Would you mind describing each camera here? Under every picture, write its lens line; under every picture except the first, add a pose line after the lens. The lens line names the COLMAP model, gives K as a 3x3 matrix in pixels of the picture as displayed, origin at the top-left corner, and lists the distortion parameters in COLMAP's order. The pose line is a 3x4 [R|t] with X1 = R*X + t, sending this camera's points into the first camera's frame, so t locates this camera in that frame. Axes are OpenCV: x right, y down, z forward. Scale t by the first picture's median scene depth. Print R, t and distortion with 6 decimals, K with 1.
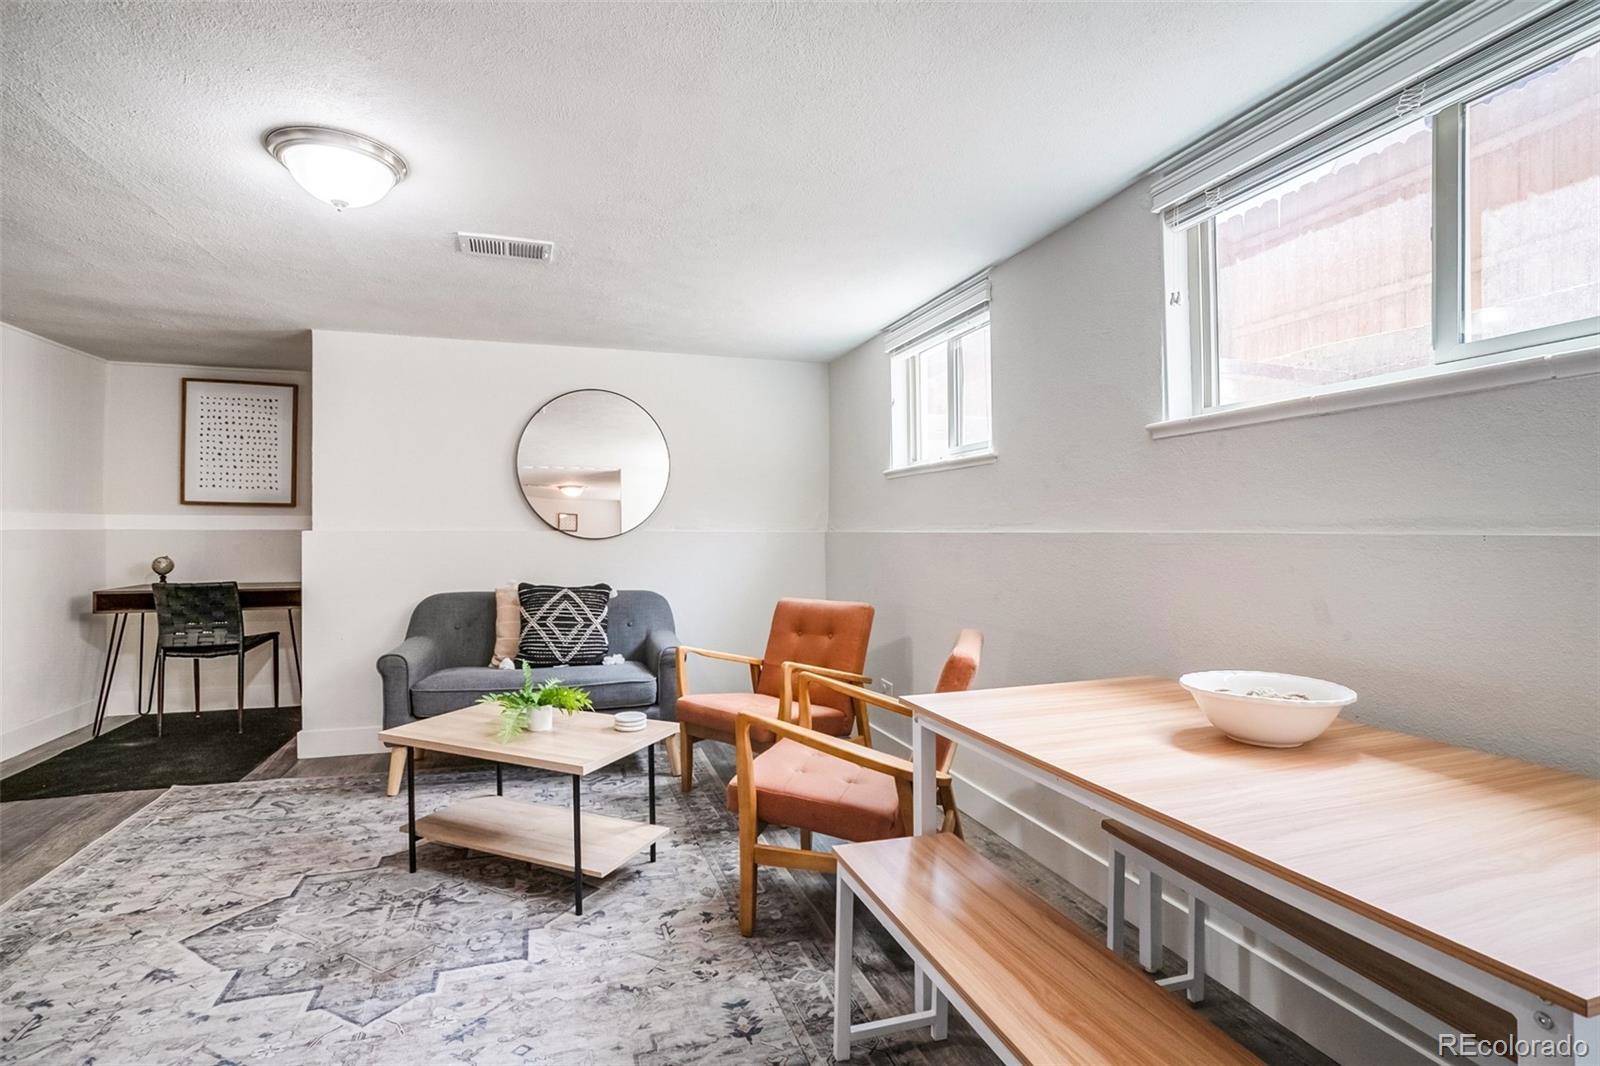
lens RADIAL K [[772.0, 0, 791.6], [0, 772.0, 528.9], [0, 0, 1]] dist [-0.046220, 0.023463]
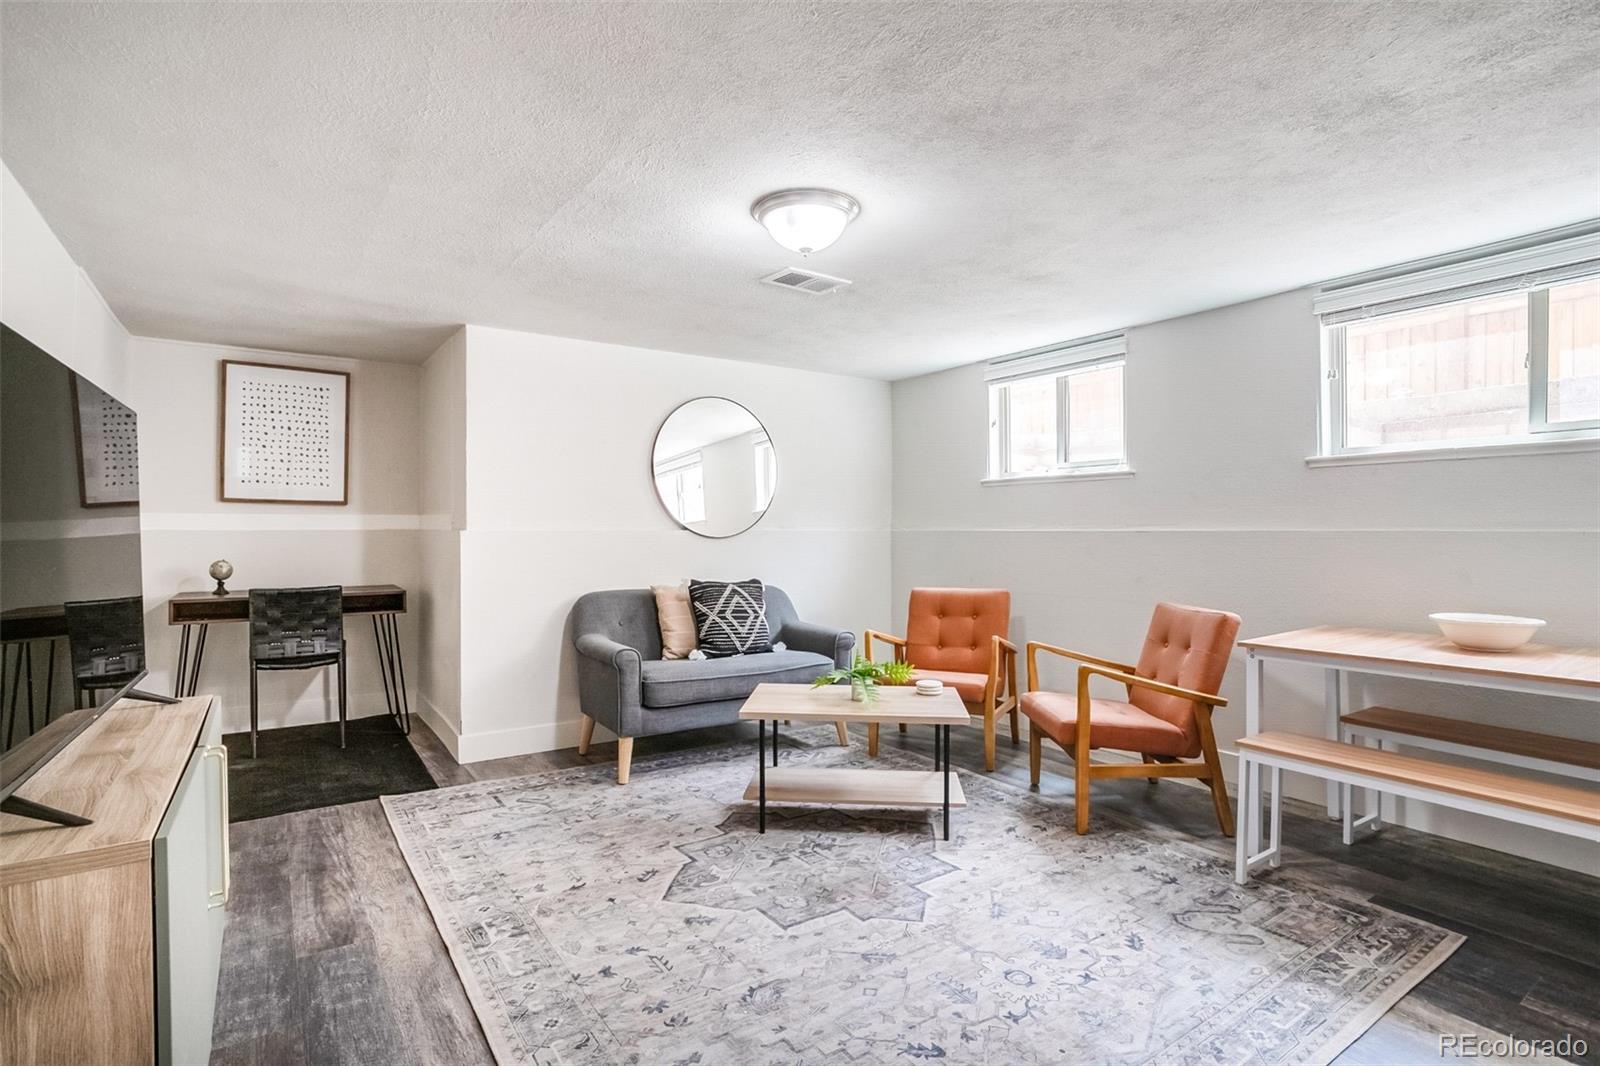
lens RADIAL K [[789.1, 0, 796.8], [0, 789.1, 534.2], [0, 0, 1]] dist [-0.054651, 0.027899]
pose [[0.956646, -0.003244, 0.291234, -0.718804], [0.000868, 0.999965, 0.008286, -0.001863], [-0.291250, -0.007674, 0.956616, -0.115444]]
